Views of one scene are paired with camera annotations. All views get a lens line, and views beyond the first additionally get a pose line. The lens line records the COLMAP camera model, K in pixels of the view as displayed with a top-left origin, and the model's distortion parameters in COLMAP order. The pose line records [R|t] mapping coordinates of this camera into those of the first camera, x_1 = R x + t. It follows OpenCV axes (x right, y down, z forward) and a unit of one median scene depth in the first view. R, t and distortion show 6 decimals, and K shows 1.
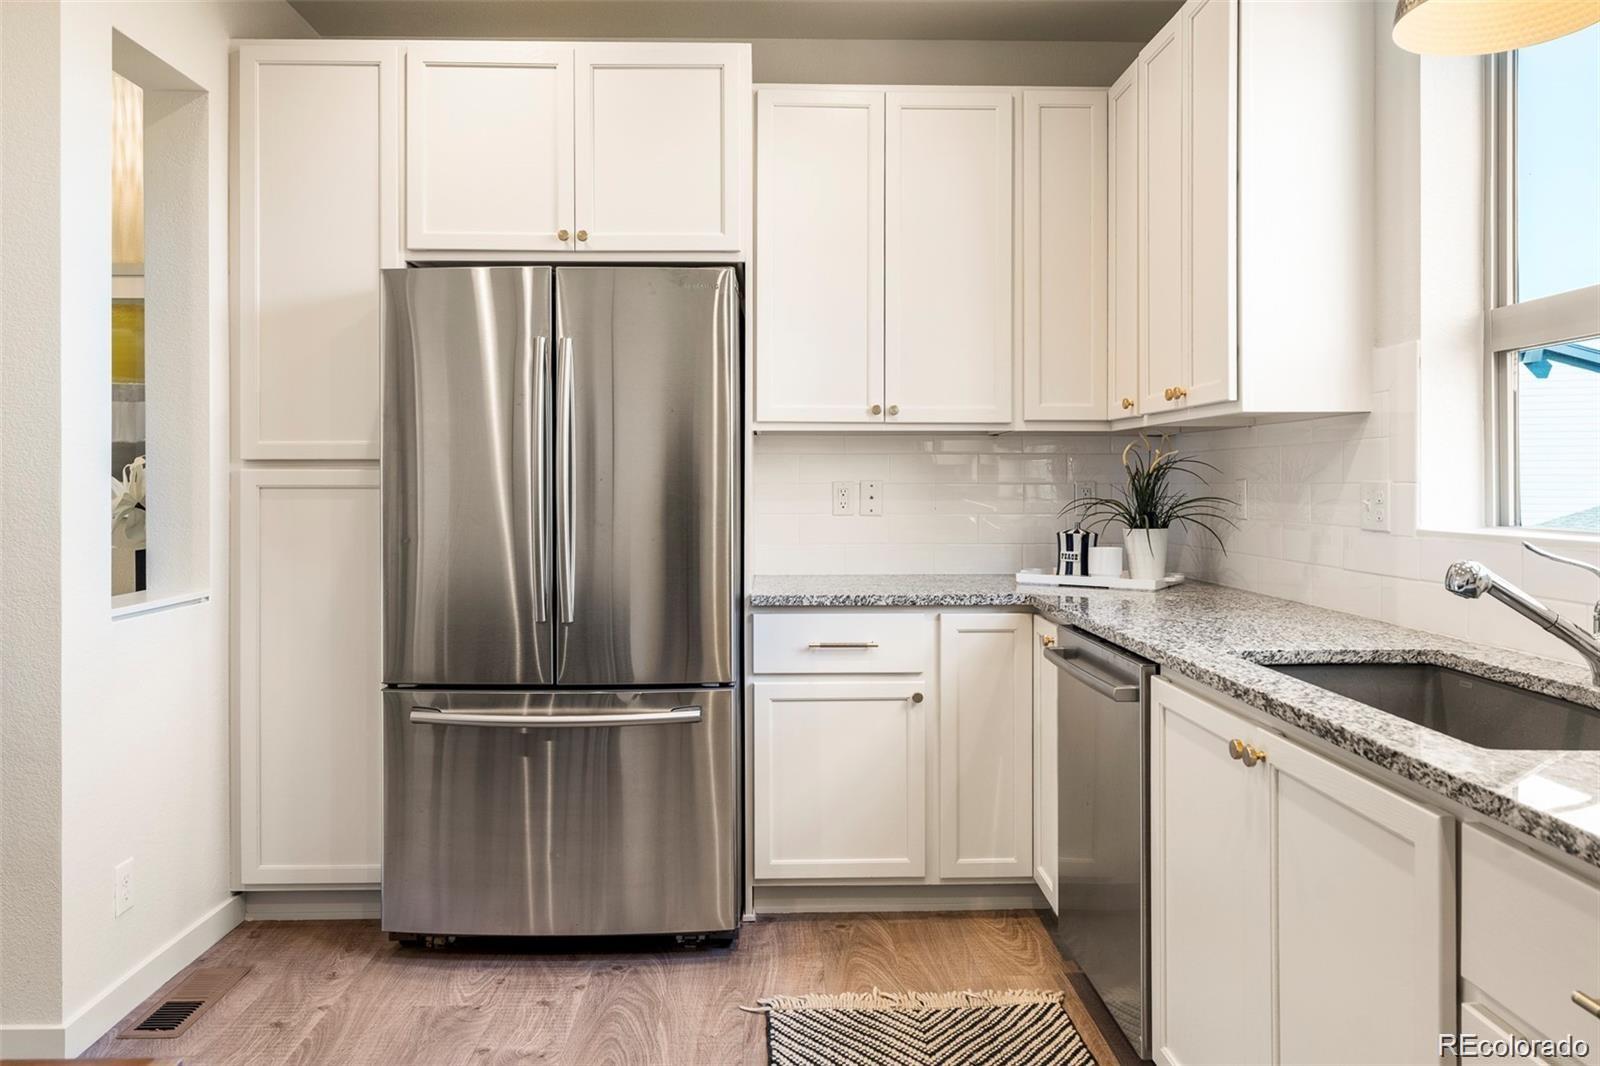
lens RADIAL K [[1072.5, 0, 800.0], [0, 1072.5, 533.0], [0, 0, 1]] dist [0.001313, 0.001418]
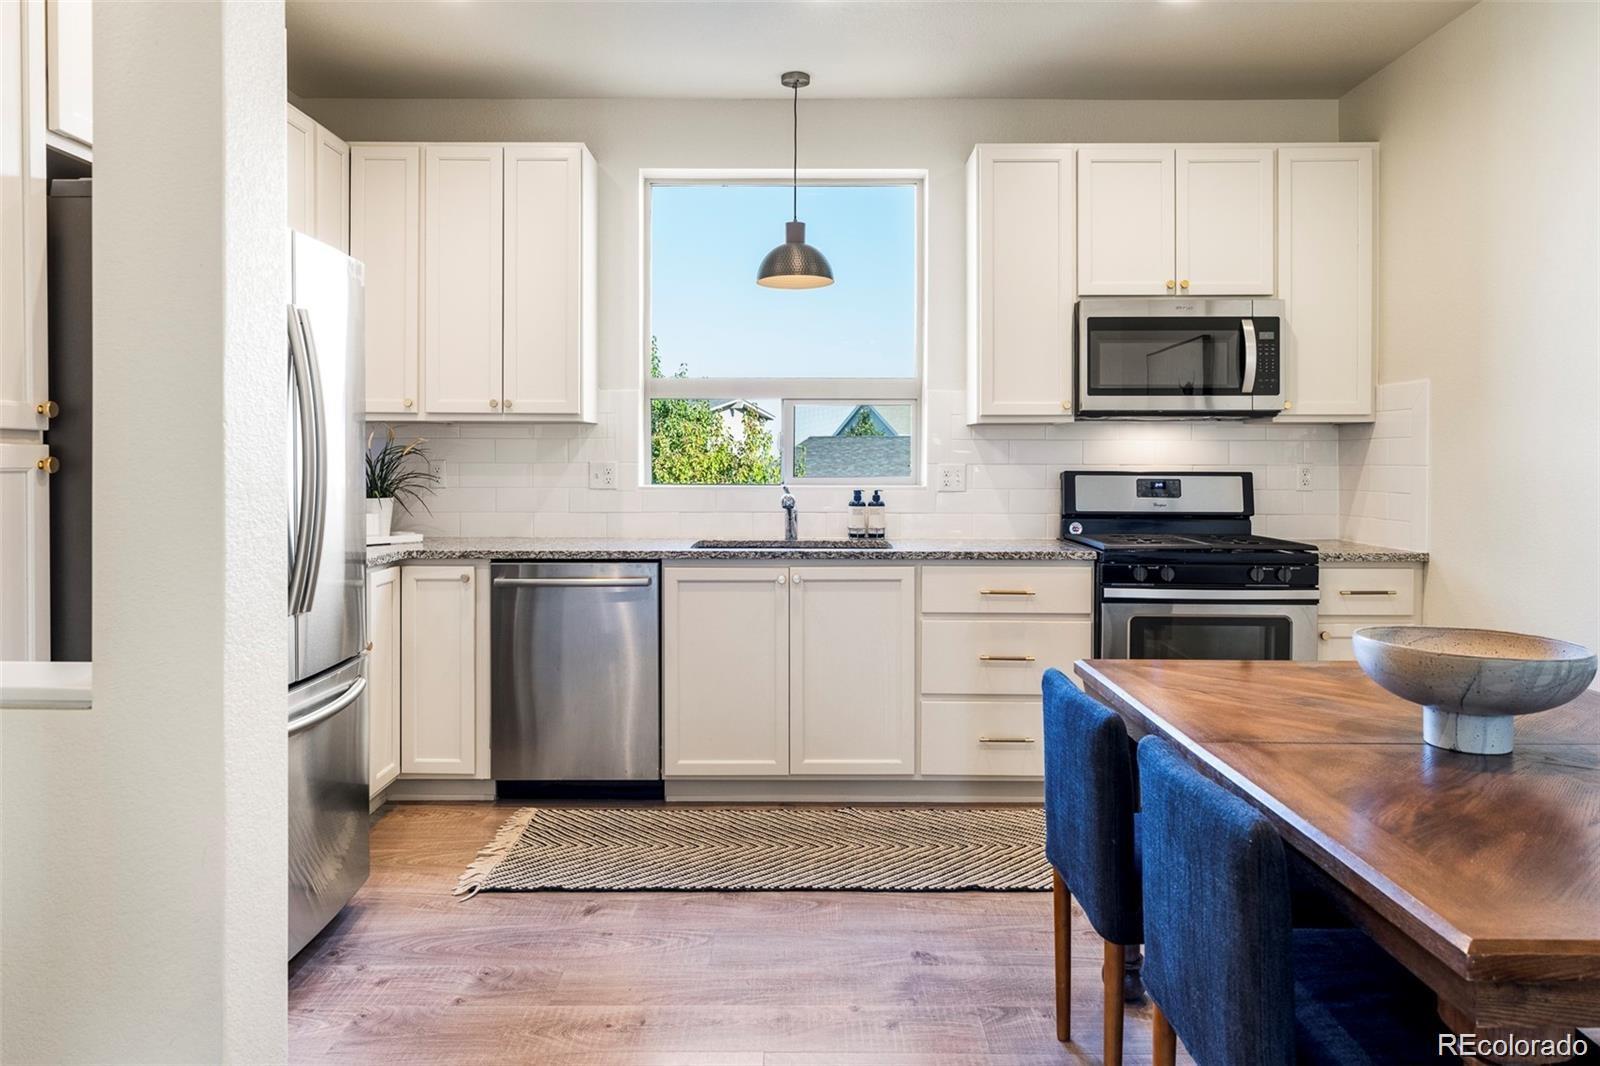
lens RADIAL K [[1050.1, 0, 802.4], [0, 1050.1, 492.8], [0, 0, 1]] dist [0.000064, 0.002061]
pose [[0.036895, -0.029224, 0.998892, -1.122215], [0.047216, 0.998507, 0.027469, -0.025284], [-0.998203, 0.046150, 0.038219, 0.517260]]
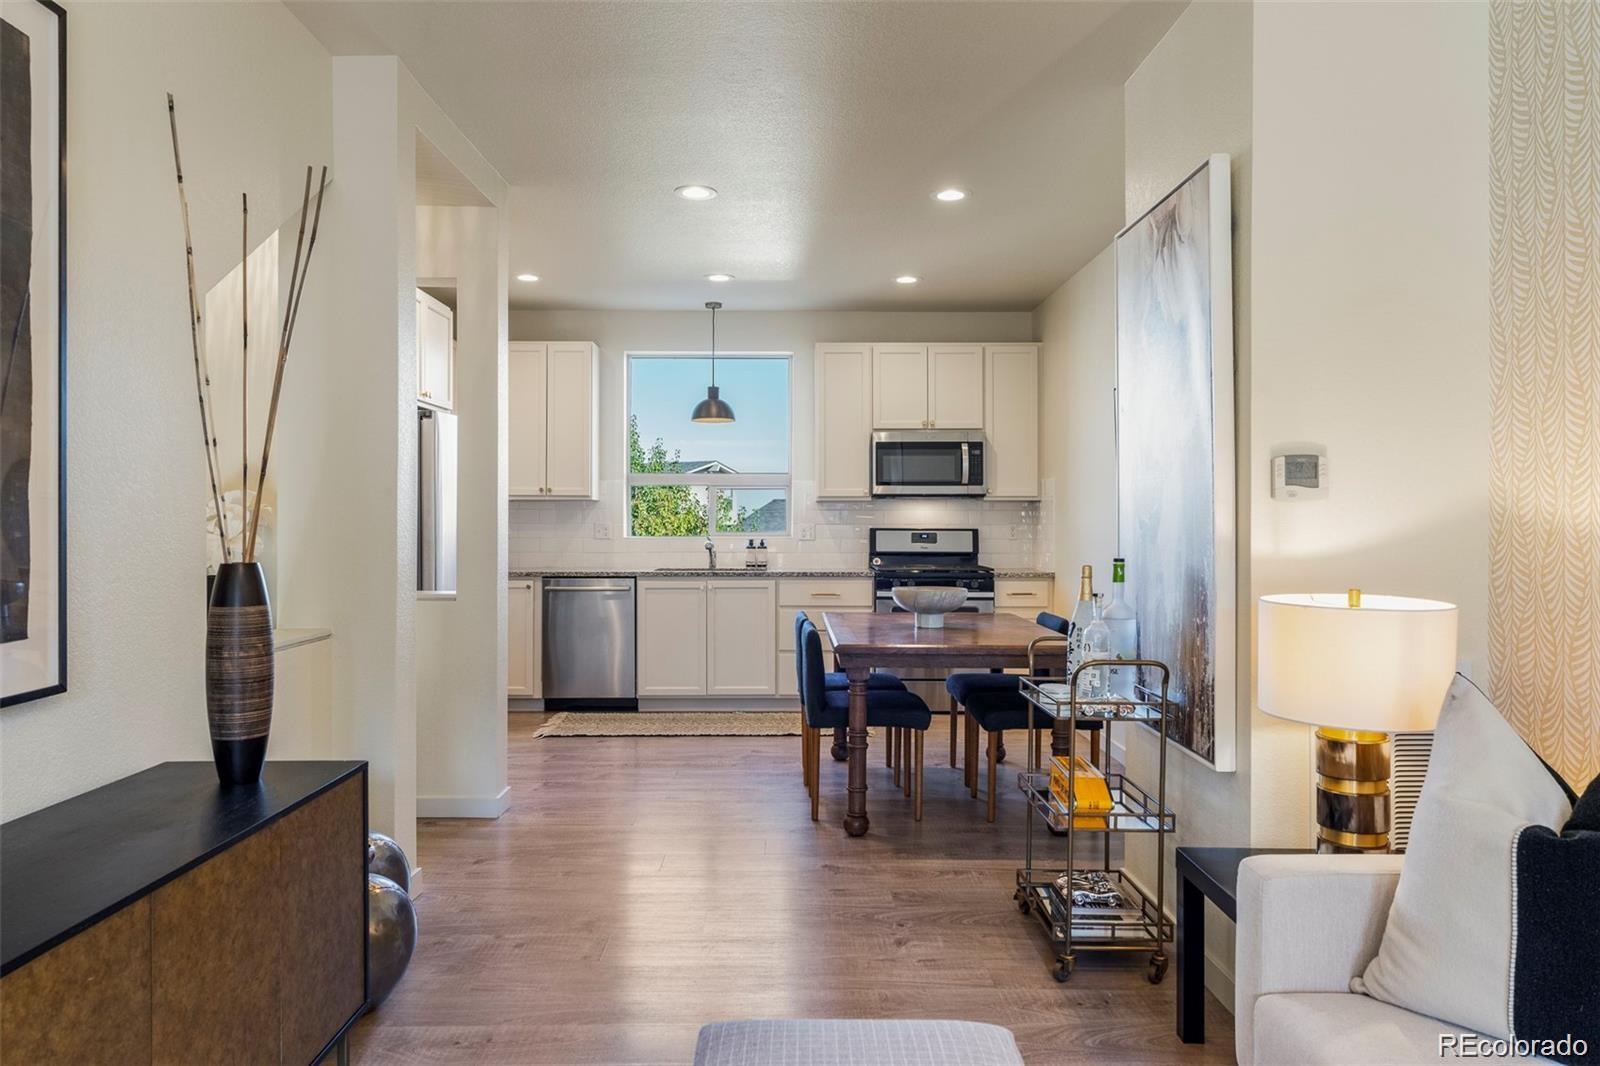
lens RADIAL K [[1072.5, 0, 800.0], [0, 1072.5, 533.0], [0, 0, 1]] dist [0.001313, 0.001418]
pose [[0.024291, -0.010434, 0.999650, -2.268320], [0.047644, 0.998821, 0.009267, -0.018055], [-0.998569, 0.047402, 0.024759, 0.306864]]
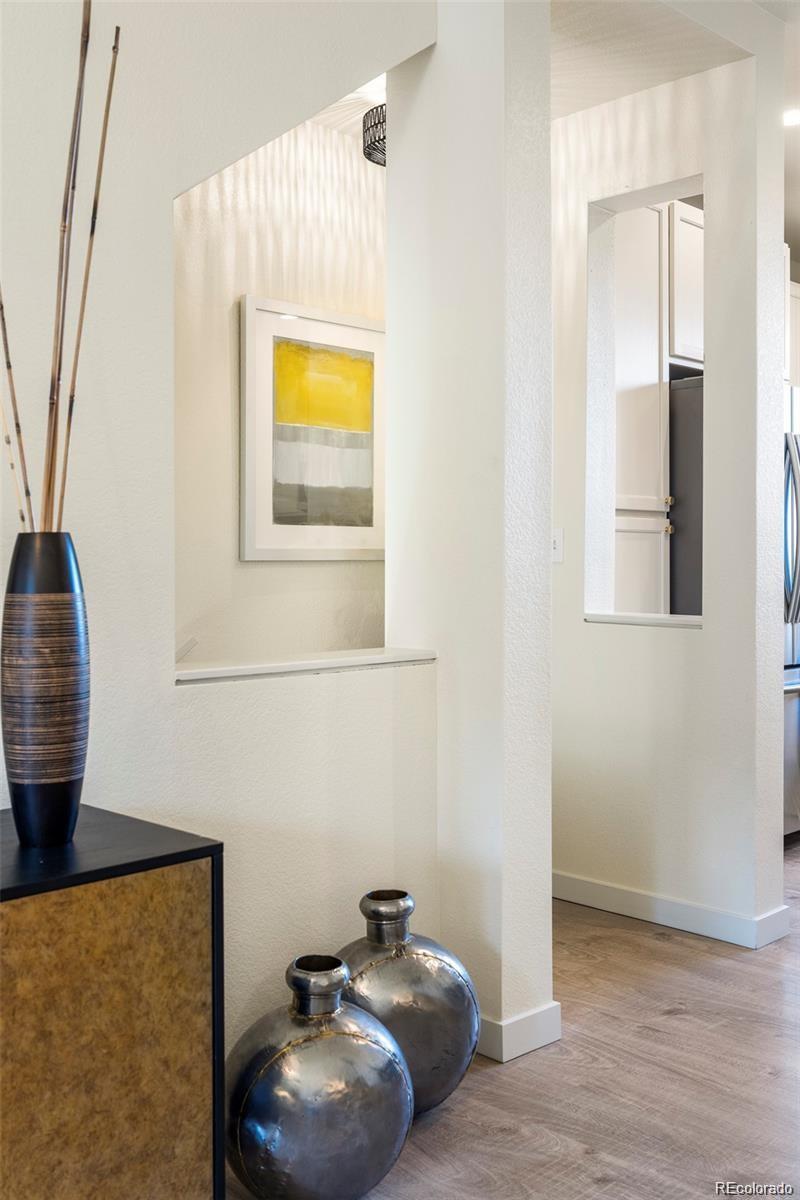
lens RADIAL K [[1190.9, 0, 400.9], [0, 1190.9, 566.1], [0, 0, 1]] dist [0.004948, 0.007873]
pose [[0.724616, -0.003958, 0.689141, -1.768294], [0.034525, 0.998936, -0.030566, 0.035708], [-0.688287, 0.045941, 0.723982, 0.162632]]
